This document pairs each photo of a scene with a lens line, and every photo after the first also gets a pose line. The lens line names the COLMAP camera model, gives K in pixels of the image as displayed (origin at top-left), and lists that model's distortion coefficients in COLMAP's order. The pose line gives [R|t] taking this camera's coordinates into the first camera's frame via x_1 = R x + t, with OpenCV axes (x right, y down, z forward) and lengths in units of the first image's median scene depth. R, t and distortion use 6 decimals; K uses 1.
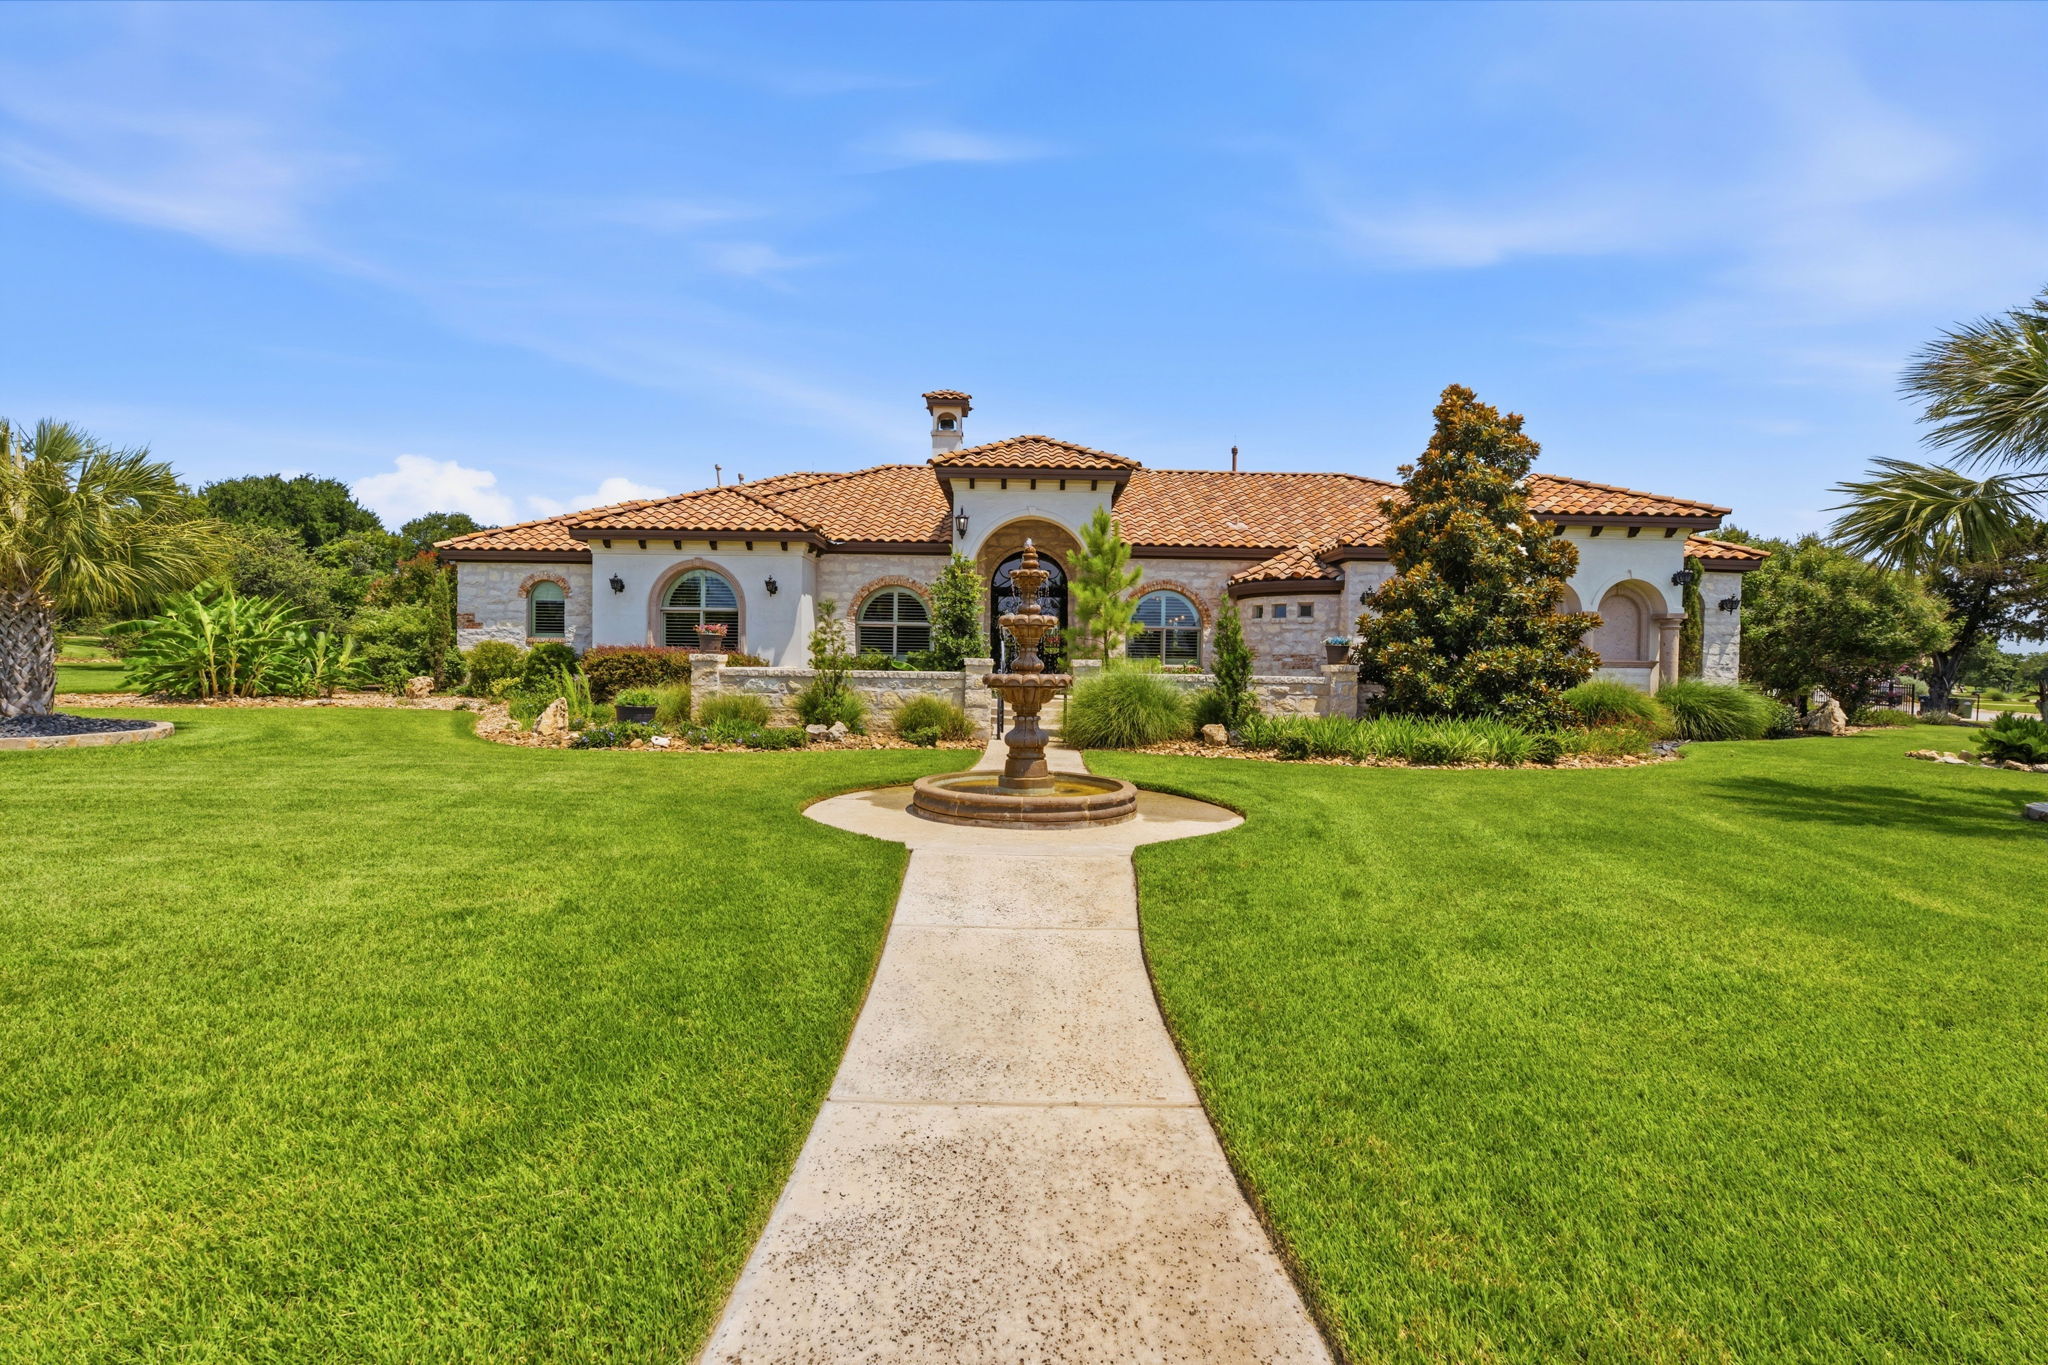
lens RADIAL K [[913.3, 0, 1036.2], [0, 913.3, 681.3], [0, 0, 1]] dist [-0.010414, 0.001776]
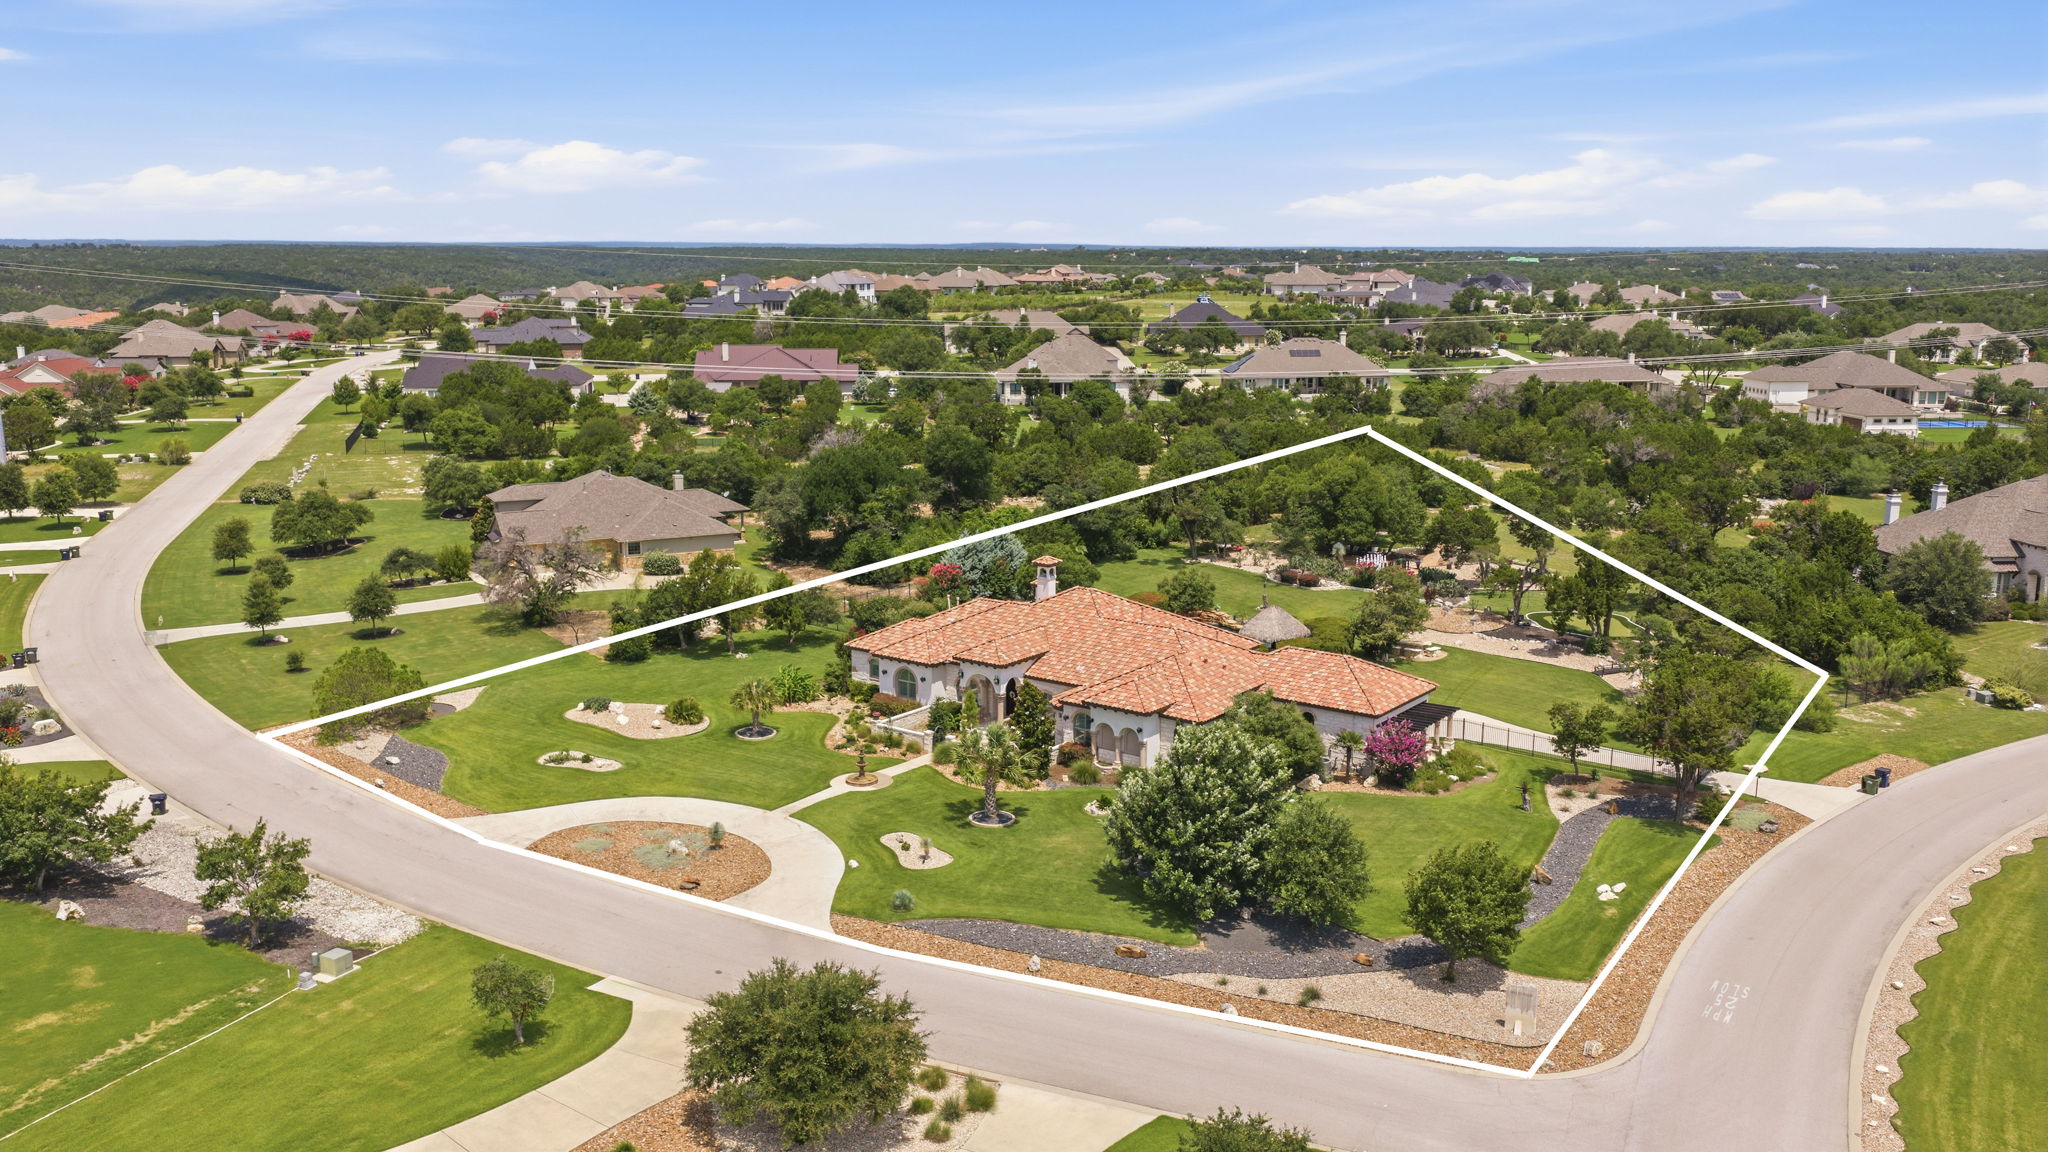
lens RADIAL K [[1741.1, 0, 1018.6], [0, 1741.1, 574.9], [0, 0, 1]] dist [0.026555, -0.020081]
pose [[0.790554, 0.103796, -0.603532, 3.350962], [-0.004440, 0.986477, 0.163839, -1.371838], [0.612376, -0.126844, 0.780324, -3.208491]]
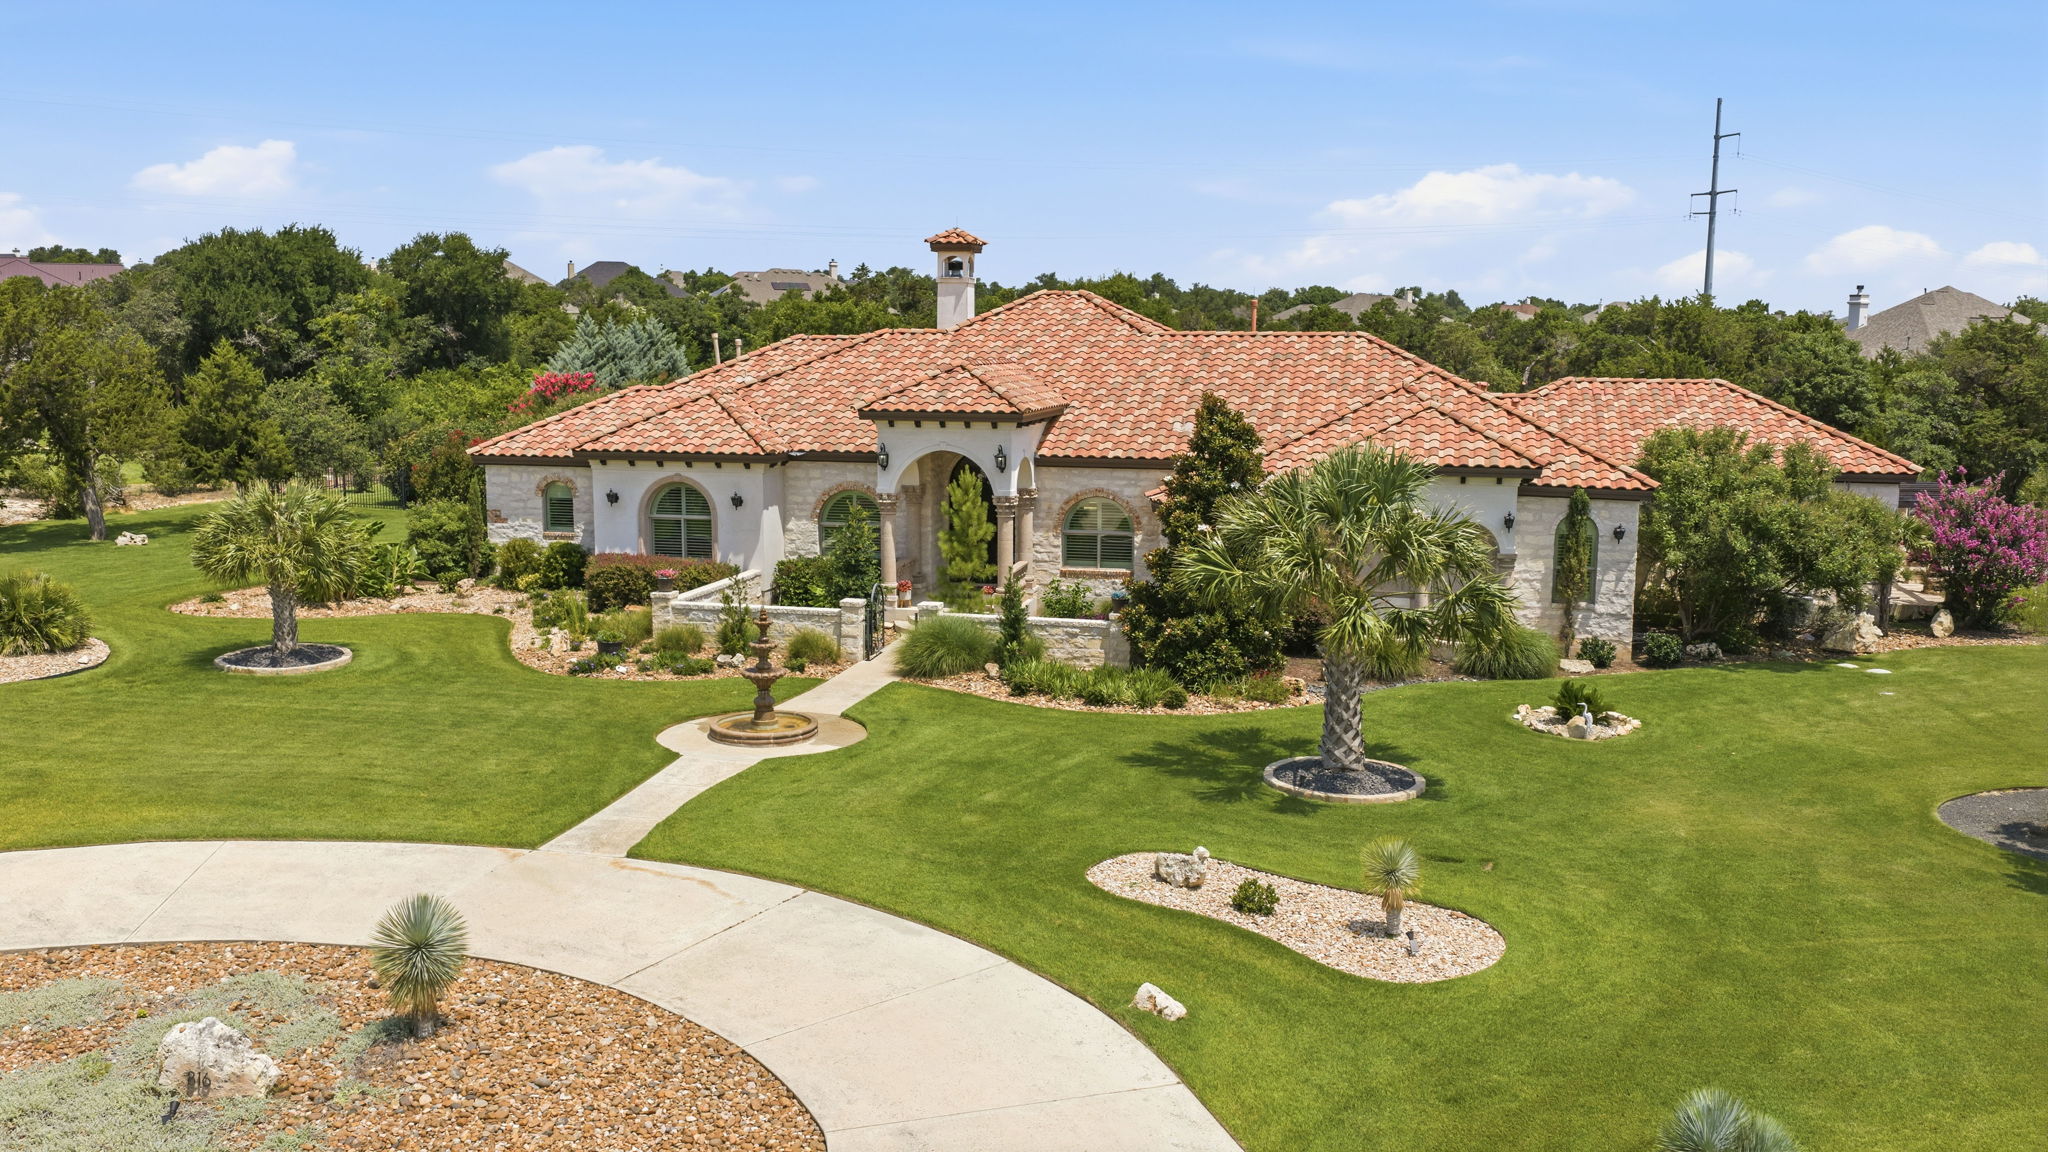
lens RADIAL K [[1741.1, 0, 1030.6], [0, 1741.1, 574.8], [0, 0, 1]] dist [0.026555, -0.020081]
pose [[0.970238, 0.024531, -0.240907, 0.586426], [0.003729, 0.993224, 0.116155, -0.261087], [0.242124, -0.113597, 0.963572, -1.009140]]
